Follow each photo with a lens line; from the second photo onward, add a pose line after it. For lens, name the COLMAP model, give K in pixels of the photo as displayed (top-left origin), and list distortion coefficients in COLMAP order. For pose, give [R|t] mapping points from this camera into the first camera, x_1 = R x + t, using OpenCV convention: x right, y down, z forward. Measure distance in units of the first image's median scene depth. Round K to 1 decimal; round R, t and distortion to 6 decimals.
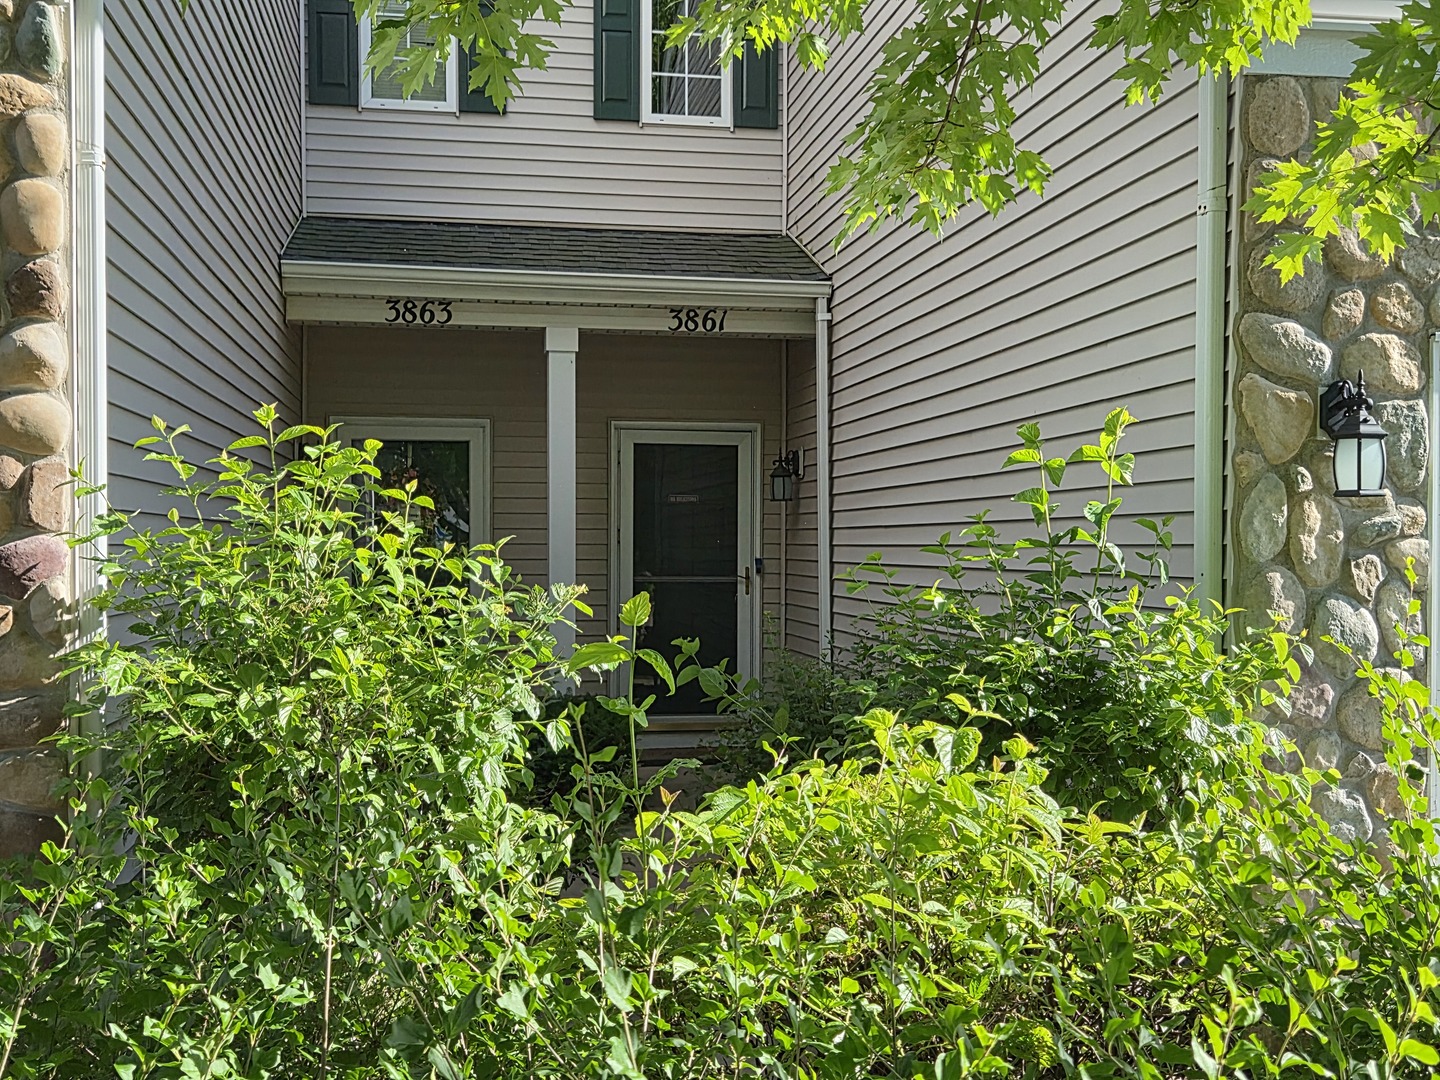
lens RADIAL K [[1597.2, 0, 720.0], [0, 1597.2, 540.0], [0, 0, 1]] dist [0.013098, 0.009953]
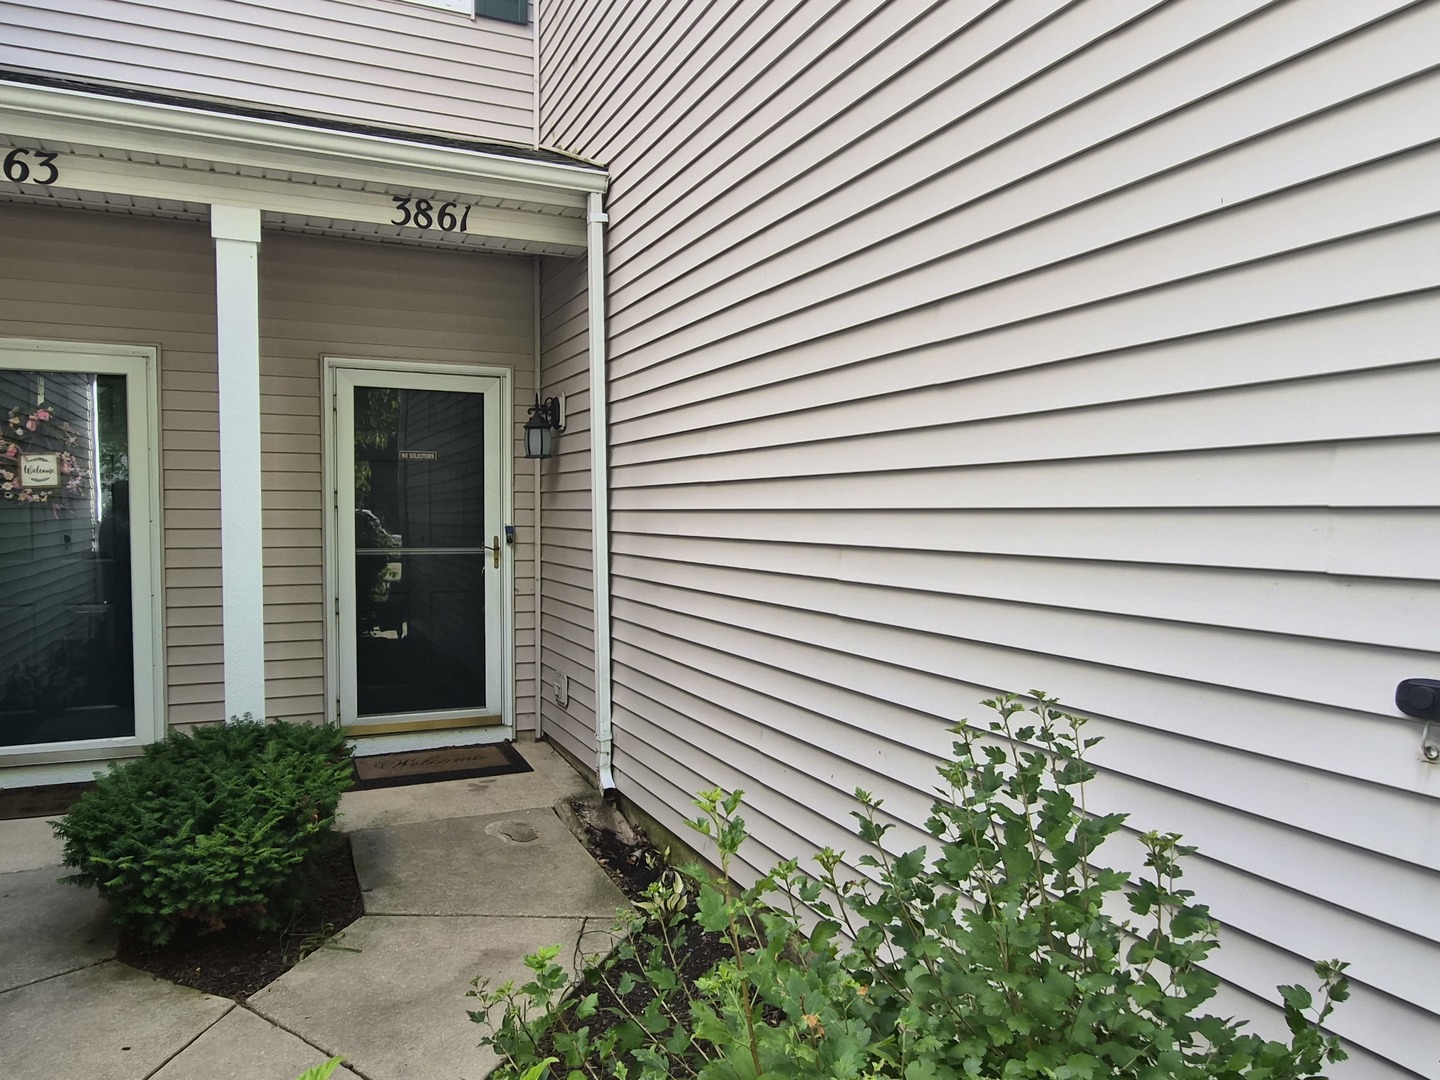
lens RADIAL K [[1060.7, 0, 713.8], [0, 1060.7, 548.4], [0, 0, 1]] dist [-0.000995, -0.004293]
pose [[0.972283, -0.008995, 0.233634, -0.002700], [0.000144, 0.999282, 0.037874, 0.002186], [-0.233807, -0.036791, 0.971587, 0.476770]]
